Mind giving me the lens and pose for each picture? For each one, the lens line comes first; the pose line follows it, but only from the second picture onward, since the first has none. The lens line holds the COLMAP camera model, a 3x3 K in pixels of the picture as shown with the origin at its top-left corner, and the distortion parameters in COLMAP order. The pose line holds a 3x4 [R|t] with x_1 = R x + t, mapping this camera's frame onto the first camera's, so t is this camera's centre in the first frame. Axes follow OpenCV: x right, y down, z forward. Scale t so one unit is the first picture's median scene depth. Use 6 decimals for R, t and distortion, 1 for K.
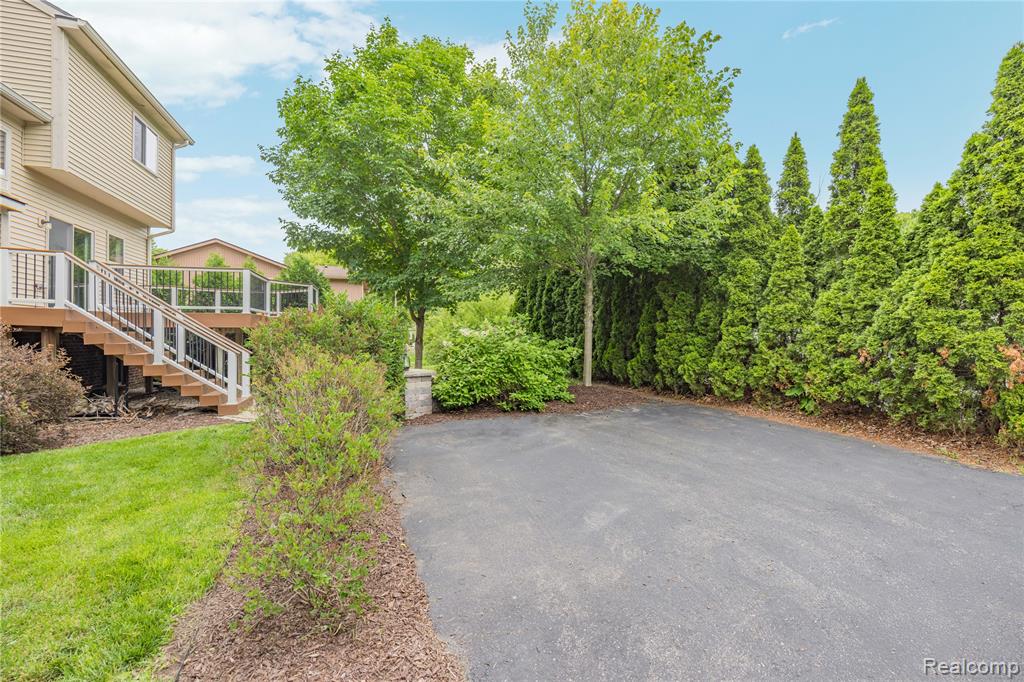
lens RADIAL K [[488.9, 0, 512.0], [0, 488.9, 341.0], [0, 0, 1]] dist [-0.000257, 0.000245]
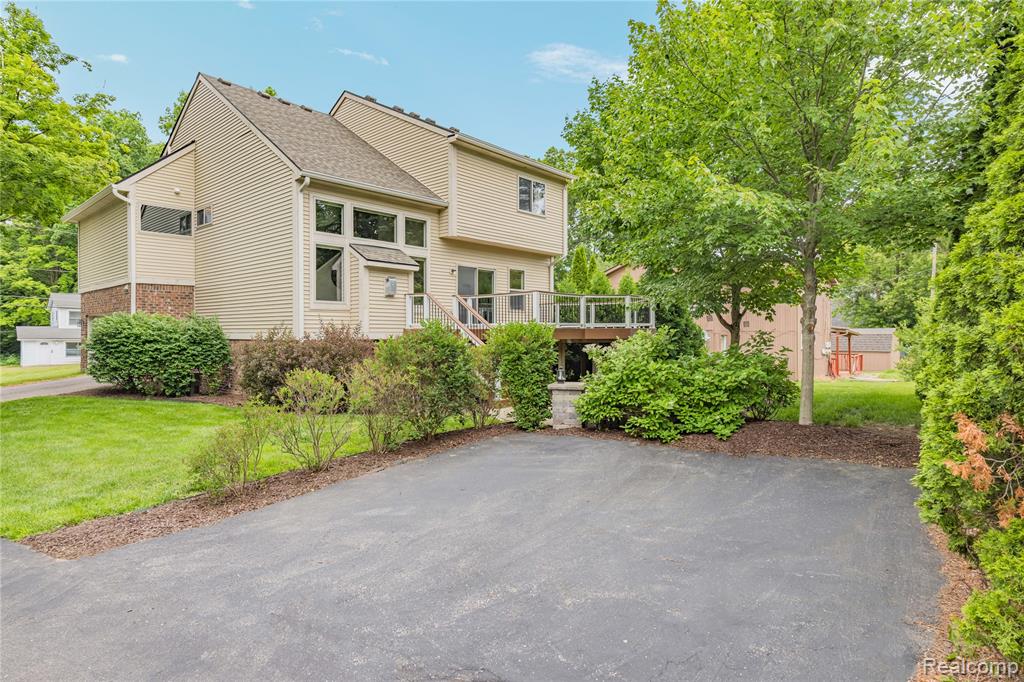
lens RADIAL K [[565.6, 0, 512.0], [0, 565.6, 341.0], [0, 0, 1]] dist [0.001197, 0.000180]
pose [[0.527718, 0.003385, -0.849413, 1.494693], [-0.004889, 0.999988, 0.000947, -0.060883], [0.849406, 0.003653, 0.527728, 0.522893]]
